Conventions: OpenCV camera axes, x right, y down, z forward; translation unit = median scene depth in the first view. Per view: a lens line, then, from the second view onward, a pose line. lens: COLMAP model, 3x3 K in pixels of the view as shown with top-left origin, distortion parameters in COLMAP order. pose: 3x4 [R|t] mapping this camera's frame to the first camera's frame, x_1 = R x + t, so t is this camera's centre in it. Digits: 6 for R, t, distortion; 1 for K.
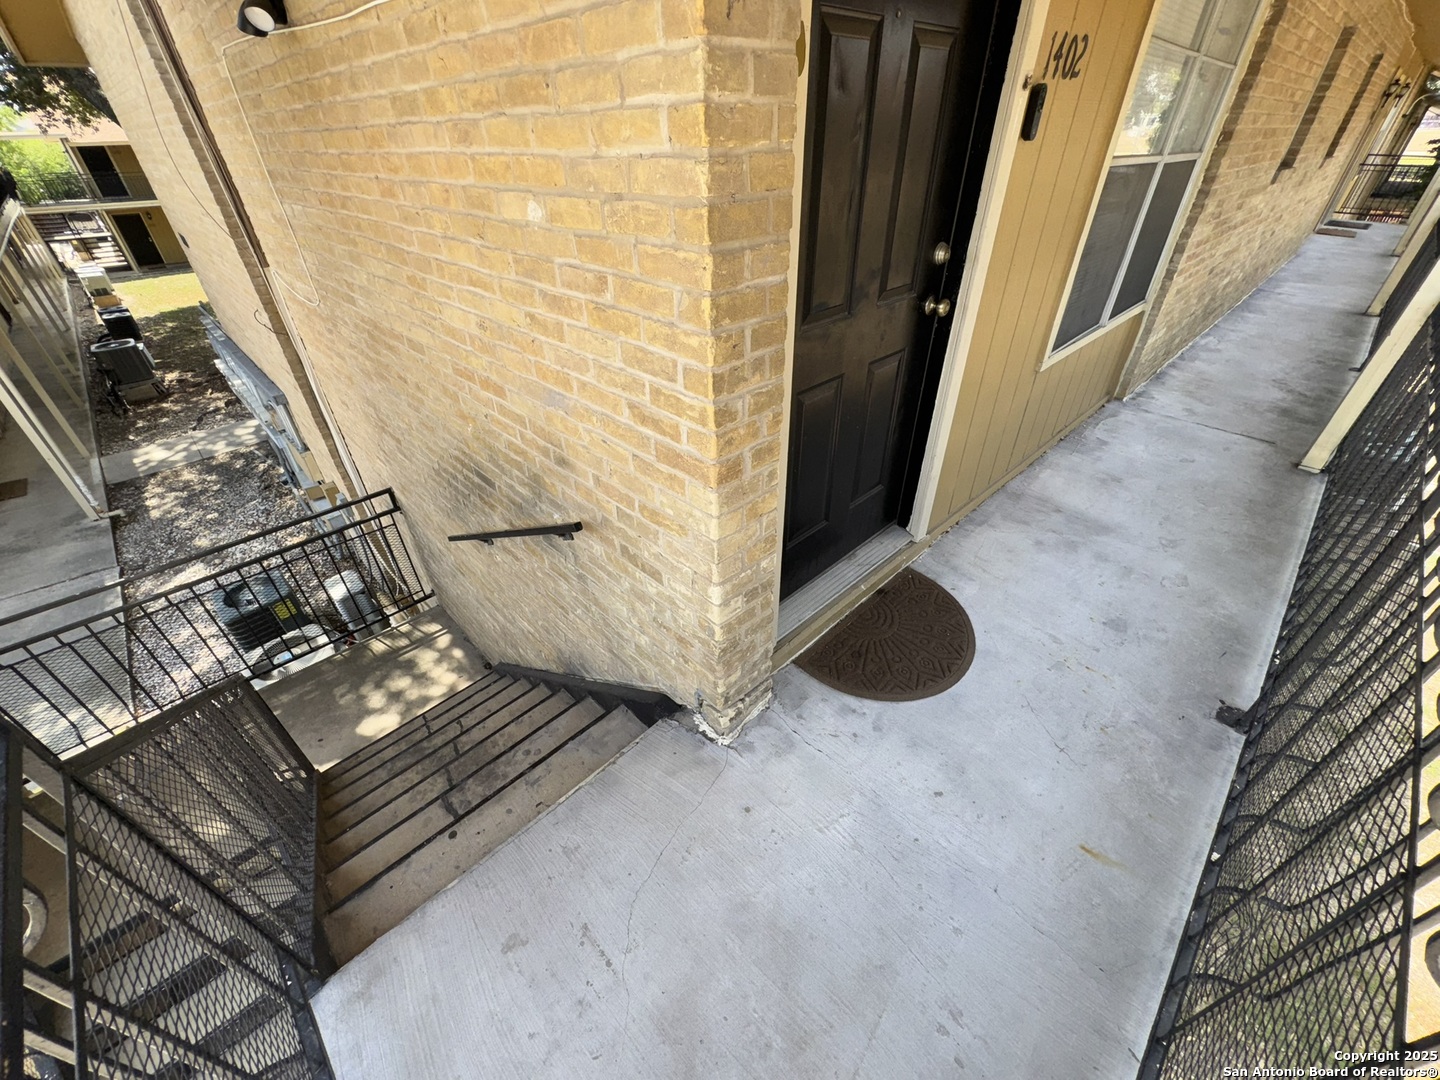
lens RADIAL K [[572.6, 0, 720.0], [0, 572.6, 540.0], [0, 0, 1]] dist [-0.004962, 0.000296]
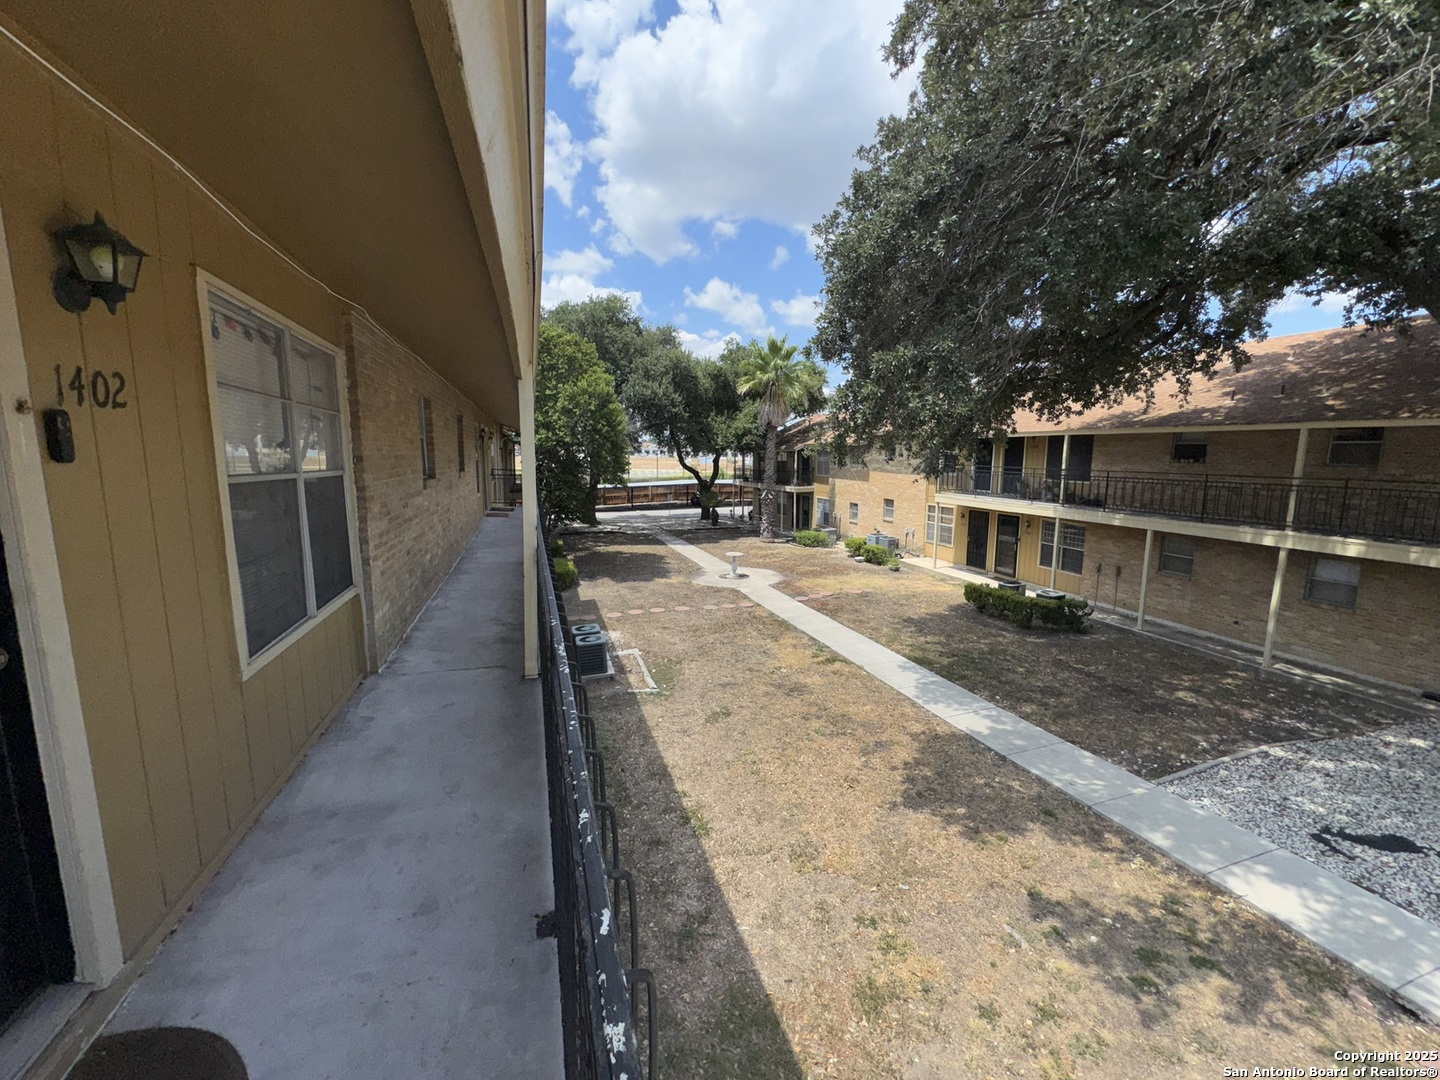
lens RADIAL K [[572.6, 0, 720.0], [0, 572.6, 540.0], [0, 0, 1]] dist [-0.004962, 0.000296]
pose [[0.439713, -0.109675, 0.891417, 0.108560], [0.502858, 0.852430, -0.143169, 0.010738], [-0.744168, 0.511209, 0.429976, -0.024973]]
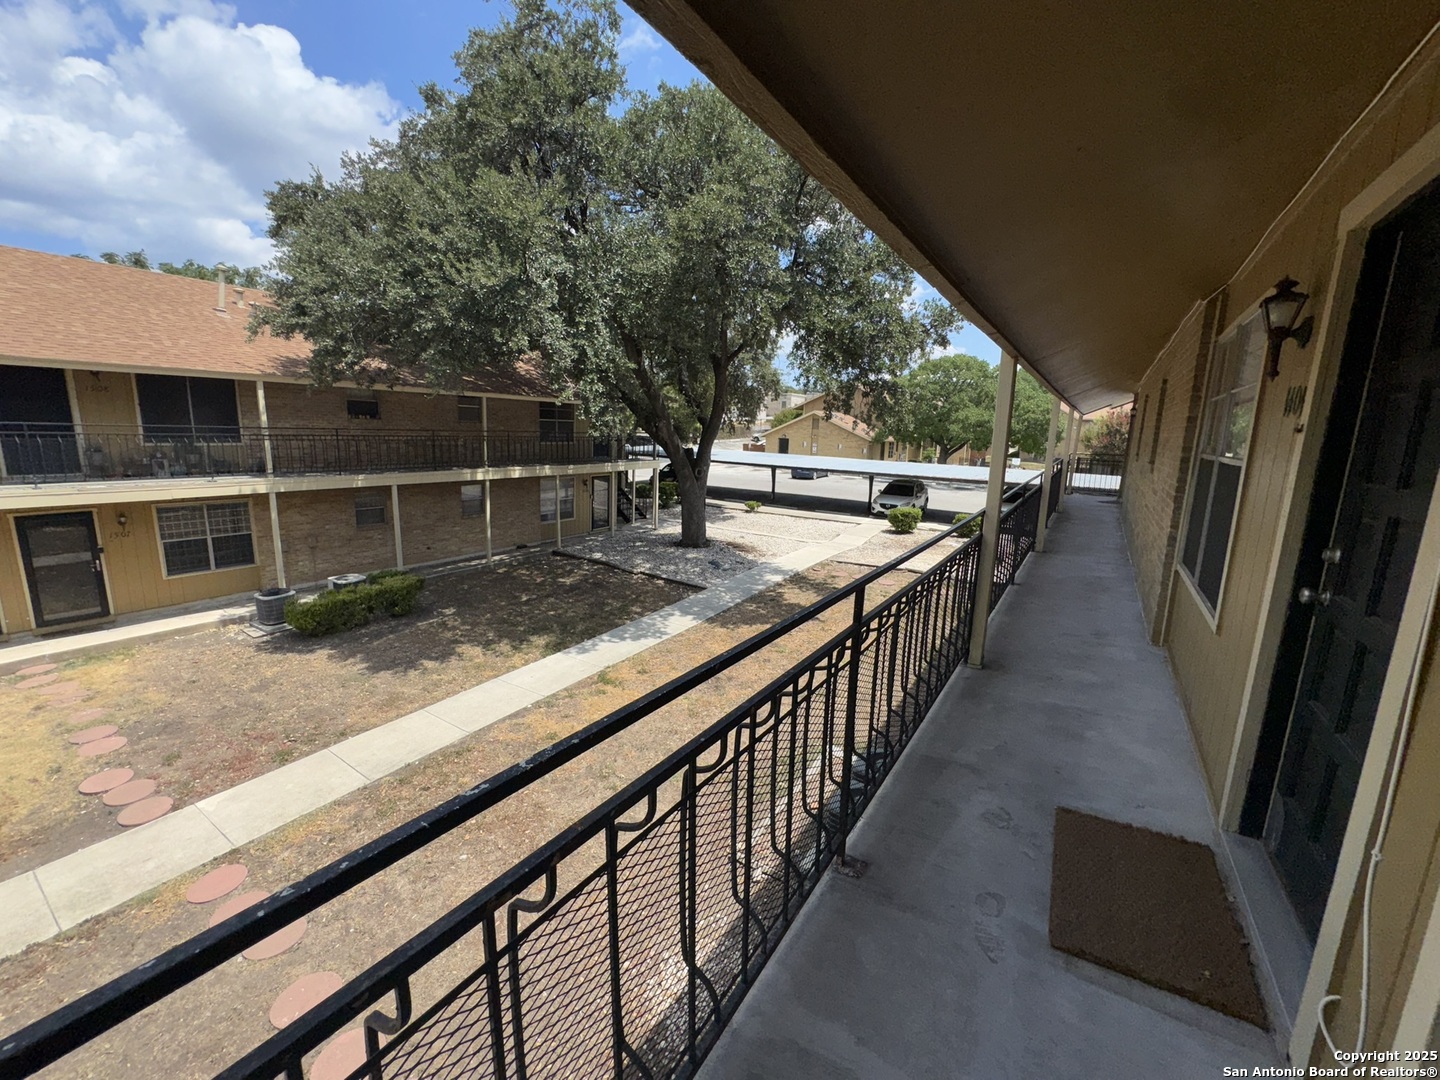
lens RADIAL K [[572.6, 0, 720.0], [0, 572.6, 540.0], [0, 0, 1]] dist [-0.004962, 0.000296]
pose [[-0.974692, 0.031114, -0.221378, 0.685063], [-0.140056, 0.686849, 0.713178, -0.344067], [0.174243, 0.726134, -0.665108, 0.456758]]
